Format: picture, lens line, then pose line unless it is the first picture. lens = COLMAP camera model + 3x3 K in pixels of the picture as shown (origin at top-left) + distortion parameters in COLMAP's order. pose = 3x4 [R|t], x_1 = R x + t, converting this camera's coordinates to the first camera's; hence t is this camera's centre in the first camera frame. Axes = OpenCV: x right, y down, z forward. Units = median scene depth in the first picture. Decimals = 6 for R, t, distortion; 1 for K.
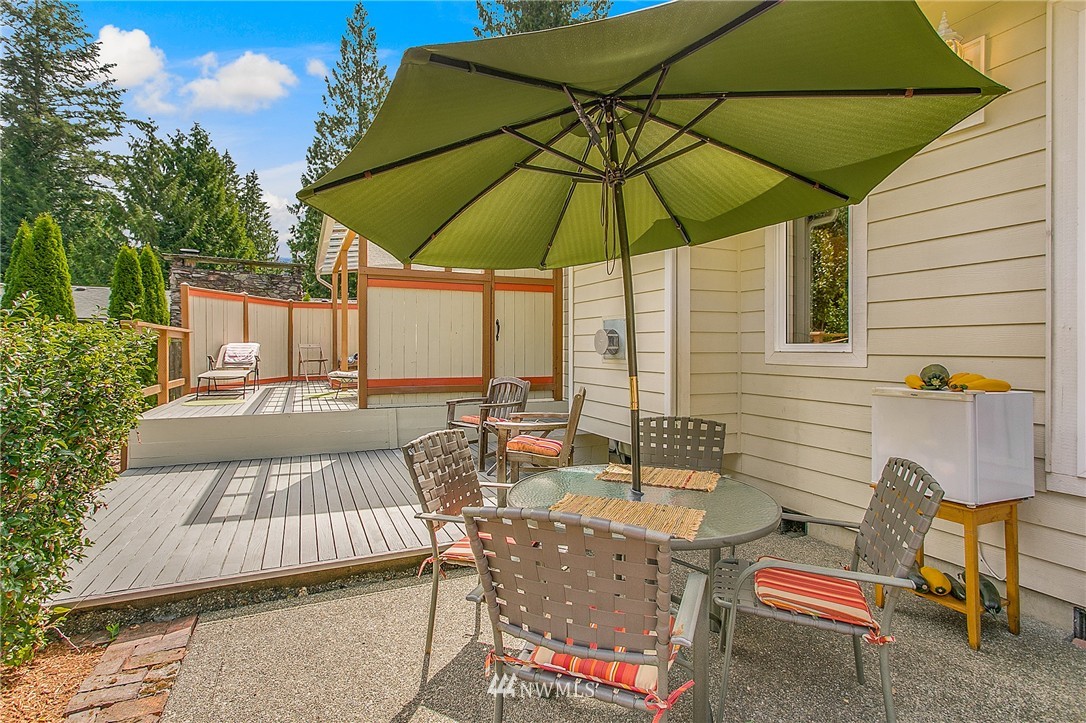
lens RADIAL K [[507.5, 0, 543.0], [0, 507.5, 361.5], [0, 0, 1]] dist [0.002250, 0.000481]
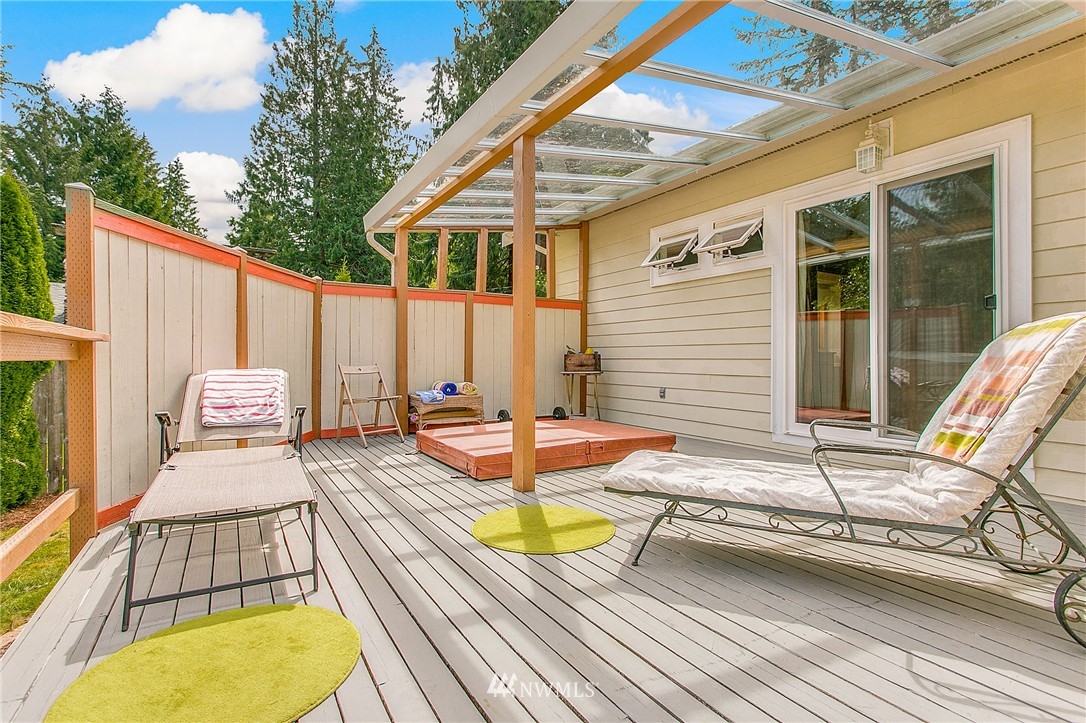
lens RADIAL K [[507.5, 0, 543.0], [0, 507.5, 361.5], [0, 0, 1]] dist [0.002250, 0.000481]
pose [[0.993275, -0.004807, 0.115682, -0.083826], [0.007643, 0.999681, -0.024085, -0.006663], [-0.115529, 0.024807, 0.992994, 0.119065]]
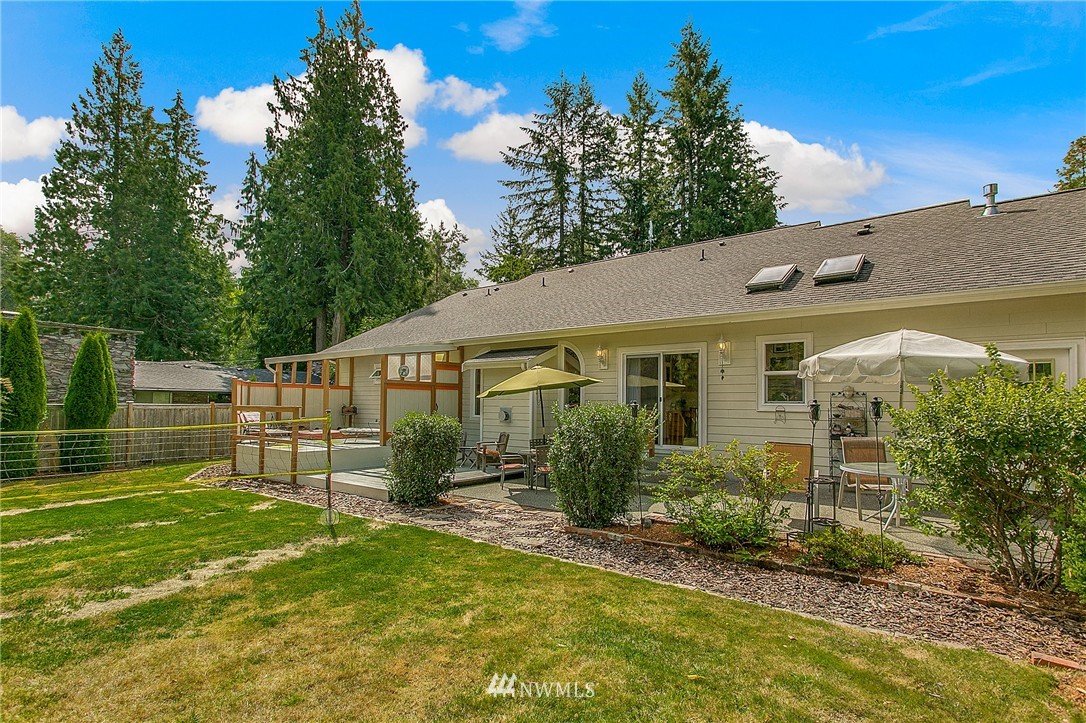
lens RADIAL K [[522.3, 0, 549.3], [0, 522.3, 399.9], [0, 0, 1]] dist [0.001654, 0.000464]
pose [[0.885034, 0.015290, 0.465275, -0.107950], [0.004010, 0.999173, -0.040463, -0.000413], [-0.465508, 0.037677, 0.884241, -0.184099]]
